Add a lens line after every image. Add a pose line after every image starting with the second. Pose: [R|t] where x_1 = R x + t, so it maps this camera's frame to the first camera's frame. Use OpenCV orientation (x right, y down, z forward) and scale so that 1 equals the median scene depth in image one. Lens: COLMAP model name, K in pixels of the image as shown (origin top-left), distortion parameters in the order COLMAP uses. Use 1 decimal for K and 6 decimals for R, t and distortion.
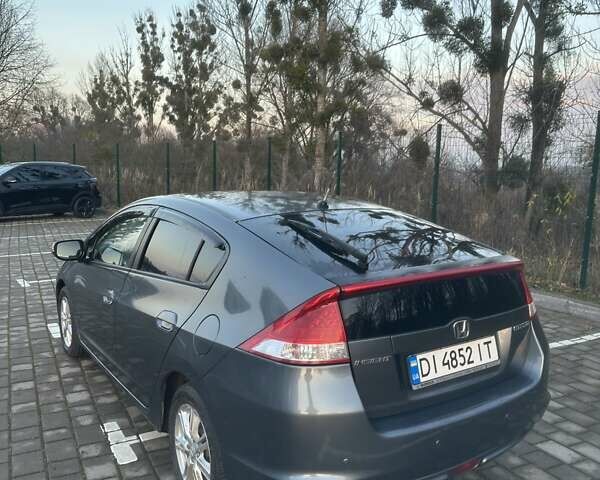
lens RADIAL K [[560.8, 0, 300.0], [0, 560.8, 240.0], [0, 0, 1]] dist [0.163217, -0.294284]
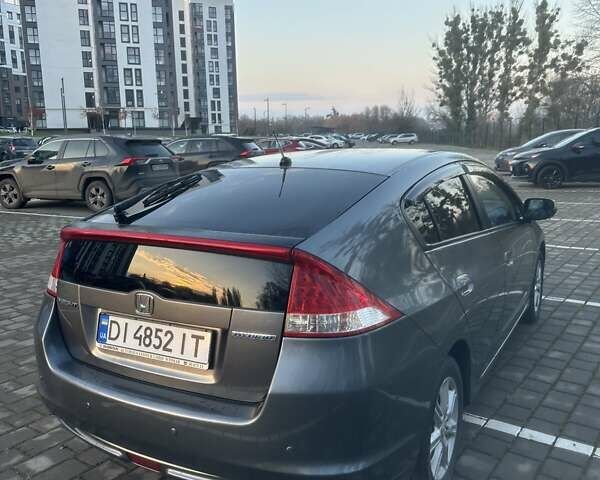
lens RADIAL K [[560.8, 0, 300.0], [0, 560.8, 240.0], [0, 0, 1]] dist [0.163217, -0.294284]
pose [[0.446486, 0.144256, -0.883086, 1.044275], [-0.096463, 0.988927, 0.112774, -0.053801], [0.889576, 0.034833, 0.455458, 0.751196]]
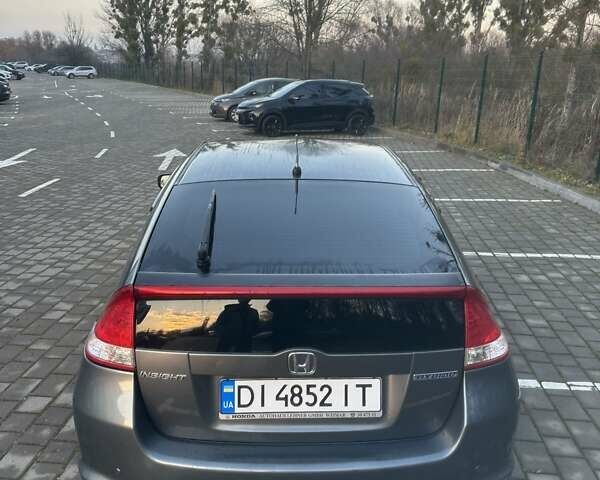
lens RADIAL K [[560.8, 0, 300.0], [0, 560.8, 240.0], [0, 0, 1]] dist [0.163217, -0.294284]
pose [[0.847100, 0.158200, -0.507341, 0.598347], [-0.080354, 0.981817, 0.171985, -0.131280], [0.525324, -0.104921, 0.844409, 0.332026]]
